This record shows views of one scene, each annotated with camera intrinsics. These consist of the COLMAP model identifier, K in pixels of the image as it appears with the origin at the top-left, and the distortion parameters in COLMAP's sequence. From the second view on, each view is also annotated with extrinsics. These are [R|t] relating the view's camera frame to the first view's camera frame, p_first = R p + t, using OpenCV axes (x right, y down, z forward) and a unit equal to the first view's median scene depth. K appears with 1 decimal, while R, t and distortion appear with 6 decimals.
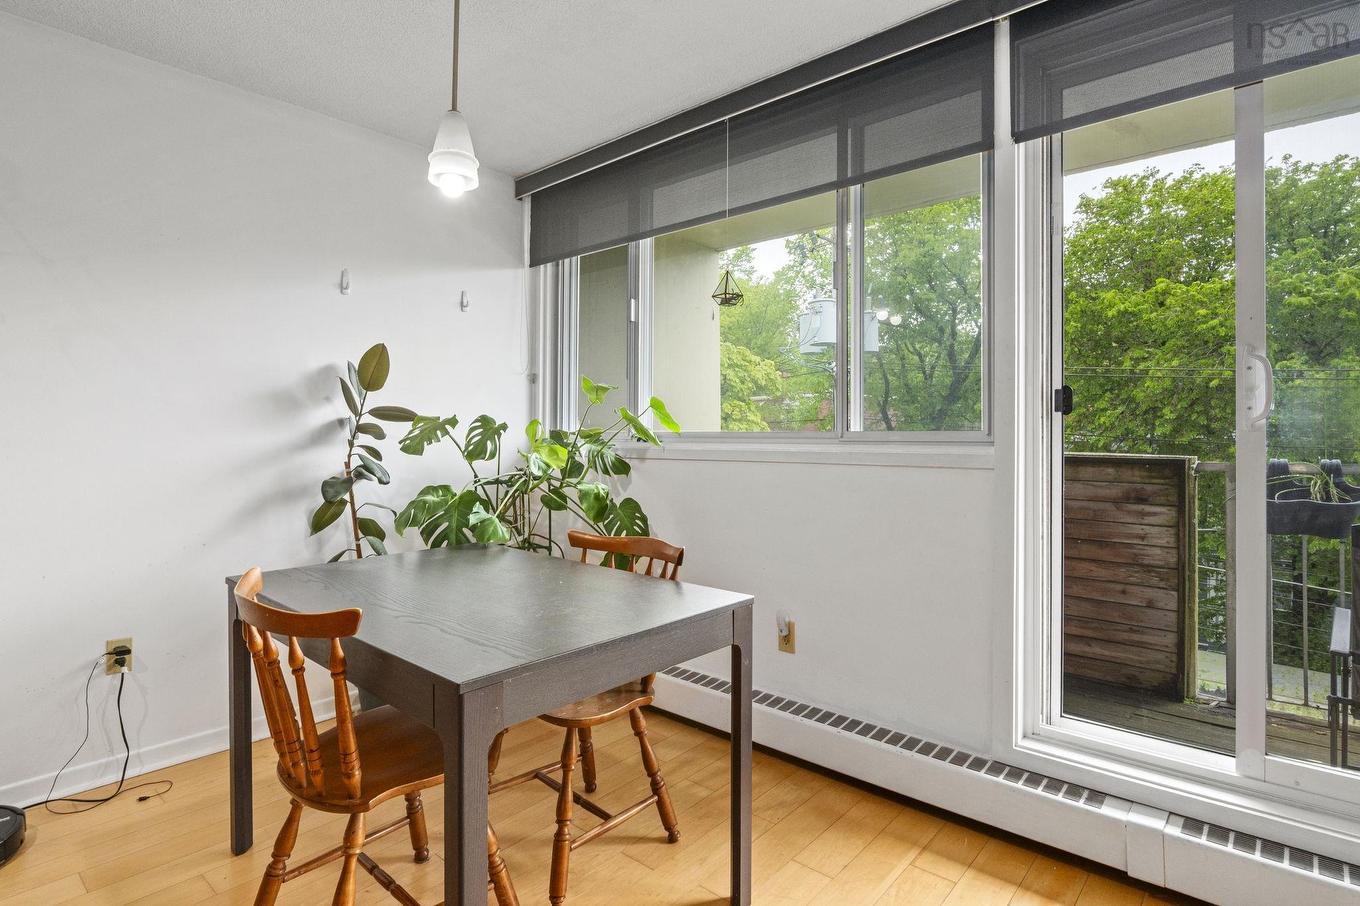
lens RADIAL K [[697.3, 0, 685.5], [0, 697.3, 445.9], [0, 0, 1]] dist [-0.001287, -0.000497]
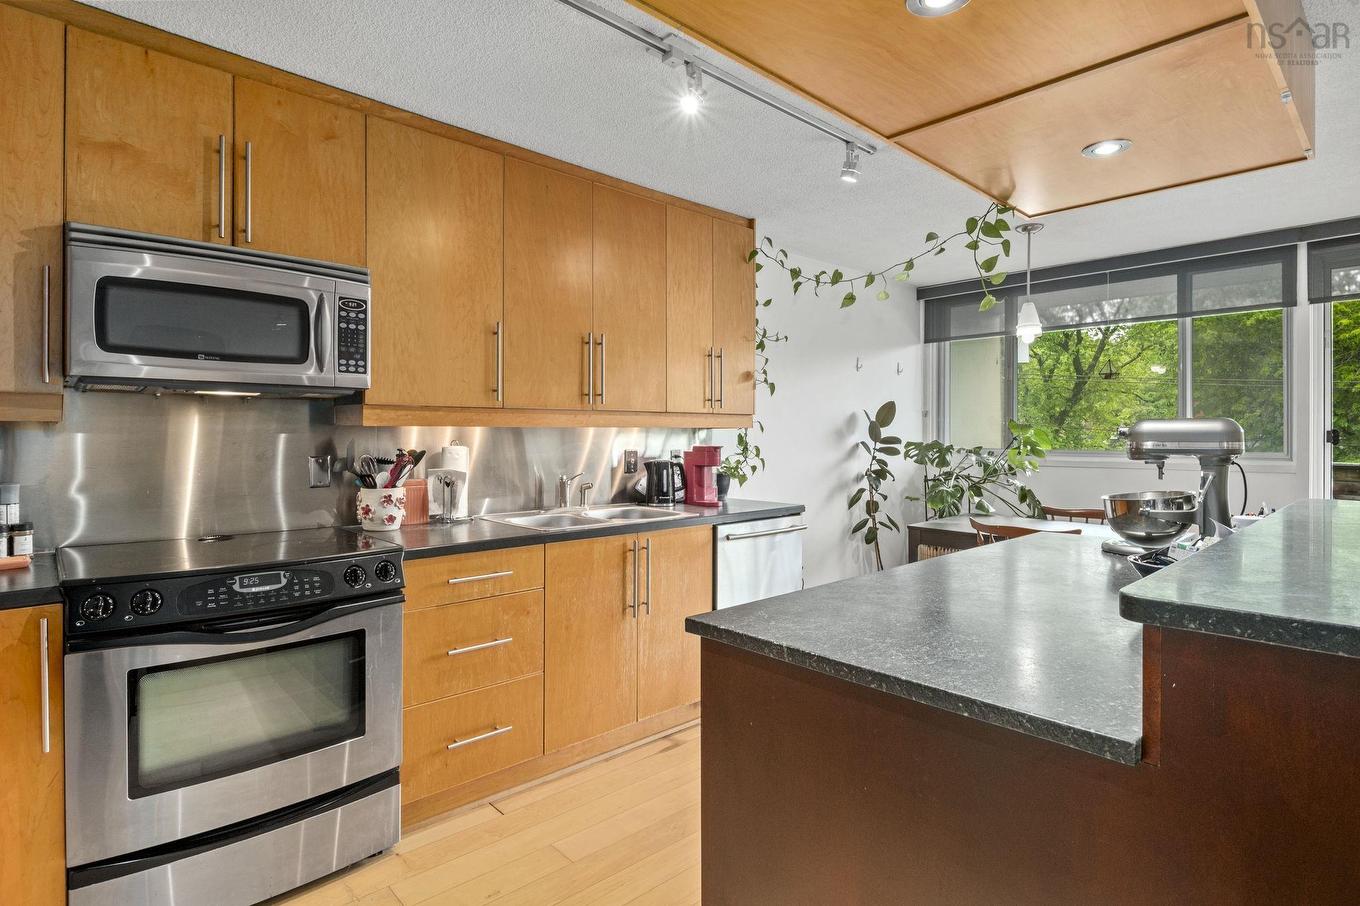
lens RADIAL K [[695.3, 0, 677.9], [0, 695.3, 436.5], [0, 0, 1]] dist [0.002297, -0.007976]
pose [[0.993974, -0.002525, -0.109589, -0.772118], [0.001461, 0.999951, -0.009789, -0.039676], [0.109608, 0.009570, 0.993929, -0.797592]]
